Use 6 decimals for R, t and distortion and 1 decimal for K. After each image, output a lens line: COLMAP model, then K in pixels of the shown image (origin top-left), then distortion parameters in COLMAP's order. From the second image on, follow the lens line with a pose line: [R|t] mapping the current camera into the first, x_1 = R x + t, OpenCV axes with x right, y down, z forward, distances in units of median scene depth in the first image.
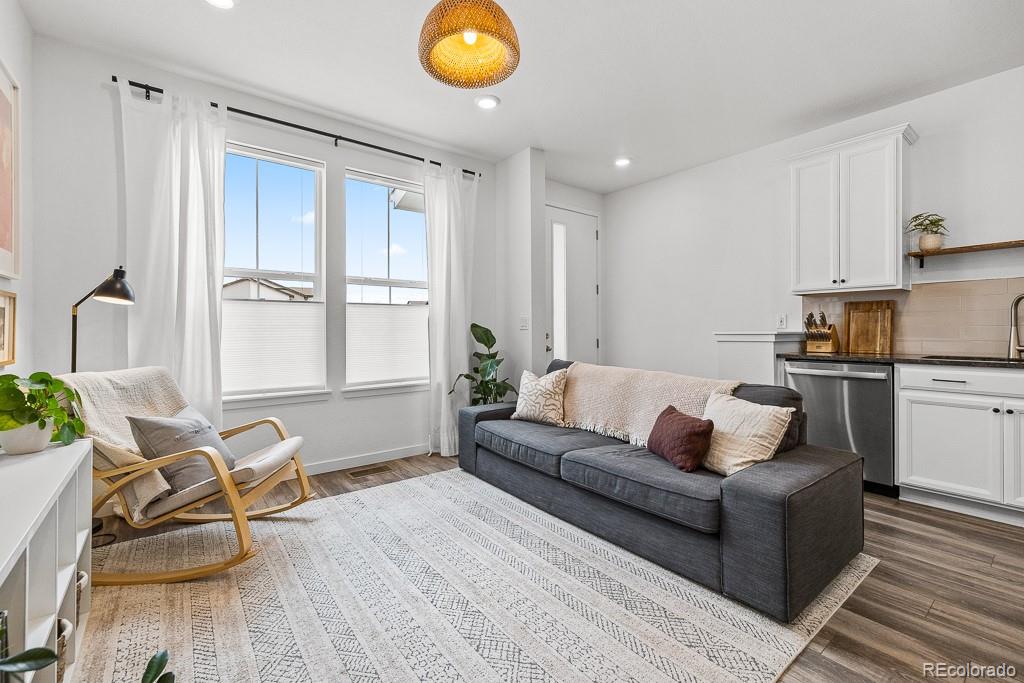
lens RADIAL K [[434.6, 0, 503.0], [0, 434.6, 328.9], [0, 0, 1]] dist [0.002869, -0.000328]
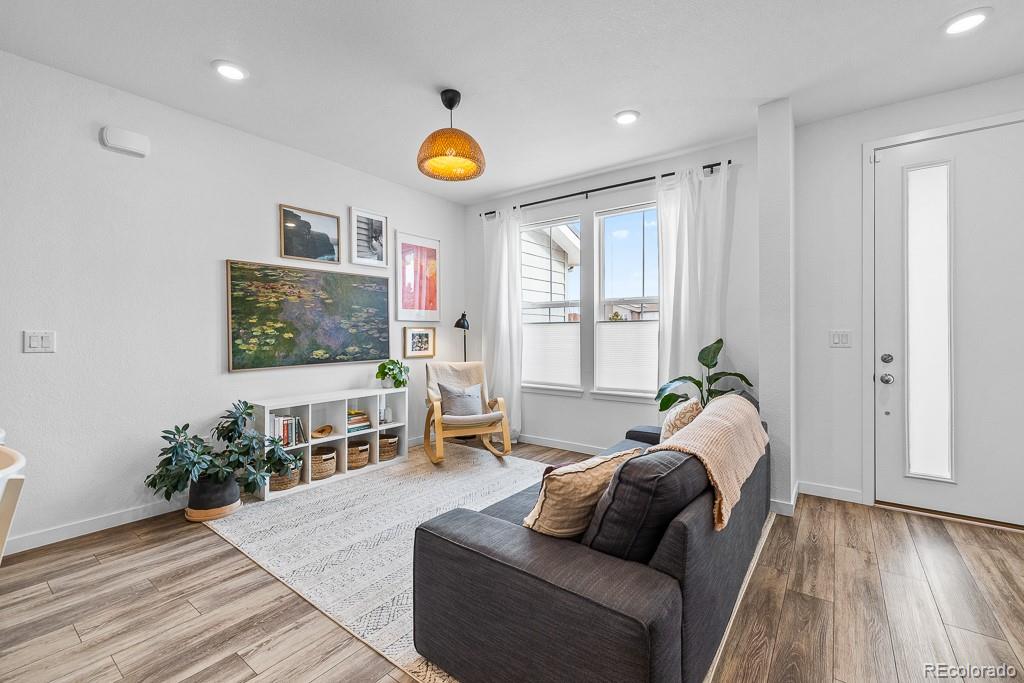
lens RADIAL K [[434.6, 0, 505.9], [0, 434.6, 337.5], [0, 0, 1]] dist [0.002869, -0.000328]
pose [[0.265131, 0.010492, -0.964155, 0.871494], [0.001594, 0.999935, 0.011320, -0.034082], [0.964211, -0.004538, 0.265097, 0.485653]]
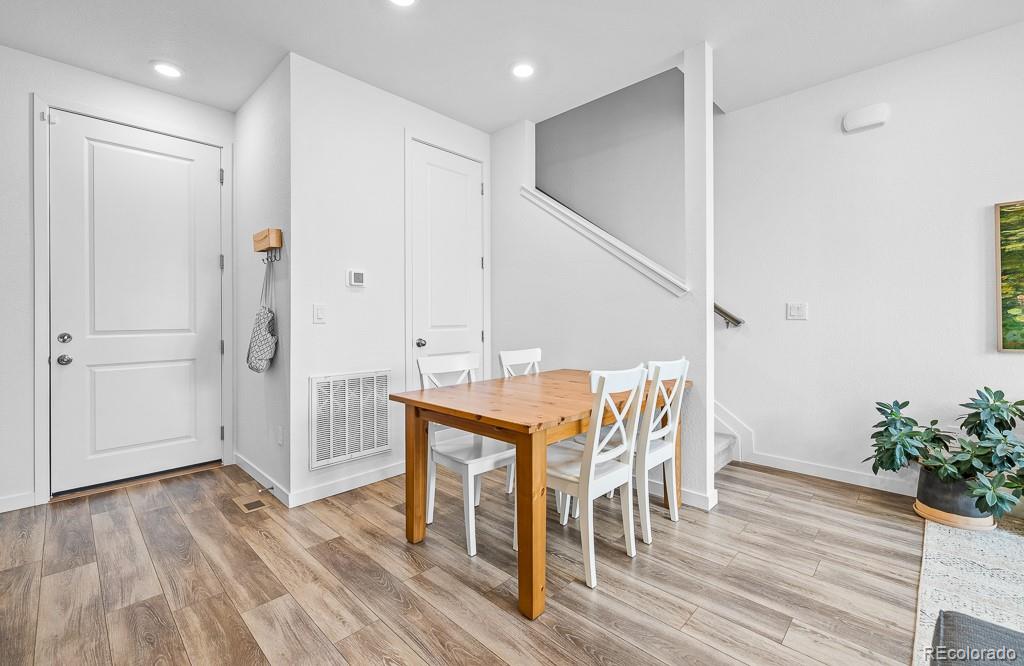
lens RADIAL K [[436.4, 0, 506.8], [0, 436.4, 315.8], [0, 0, 1]] dist [0.004077, -0.000059]
pose [[-0.989121, 0.009003, -0.146829, 0.690707], [0.009269, 0.999956, -0.001130, -0.012730], [0.146812, -0.002478, -0.989161, 0.786976]]
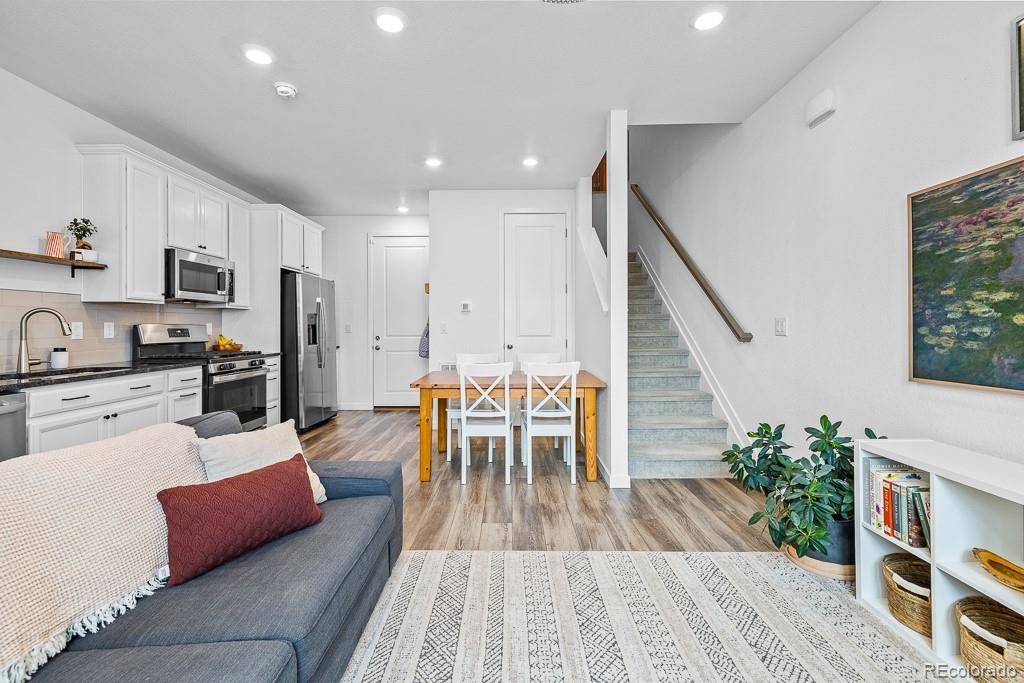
lens RADIAL K [[434.6, 0, 507.8], [0, 434.6, 326.1], [0, 0, 1]] dist [0.002869, -0.000328]
pose [[-0.790961, 0.007722, 0.611818, -0.251024], [0.008277, 0.999964, -0.001921, -0.022708], [-0.611811, 0.003544, -0.790996, 0.983559]]
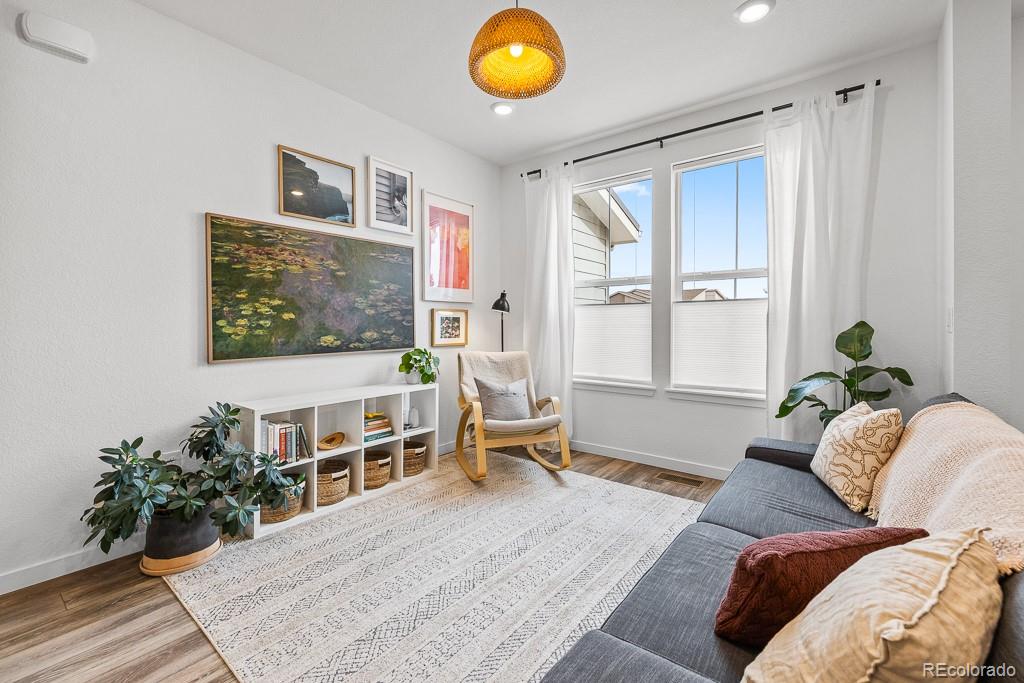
lens RADIAL K [[434.6, 0, 505.8], [0, 434.6, 327.4], [0, 0, 1]] dist [0.002869, -0.000328]
pose [[0.245561, 0.008204, -0.969346, 0.571424], [-0.000787, 0.999966, 0.008264, -0.011592], [0.969381, -0.001266, 0.245559, 0.446300]]
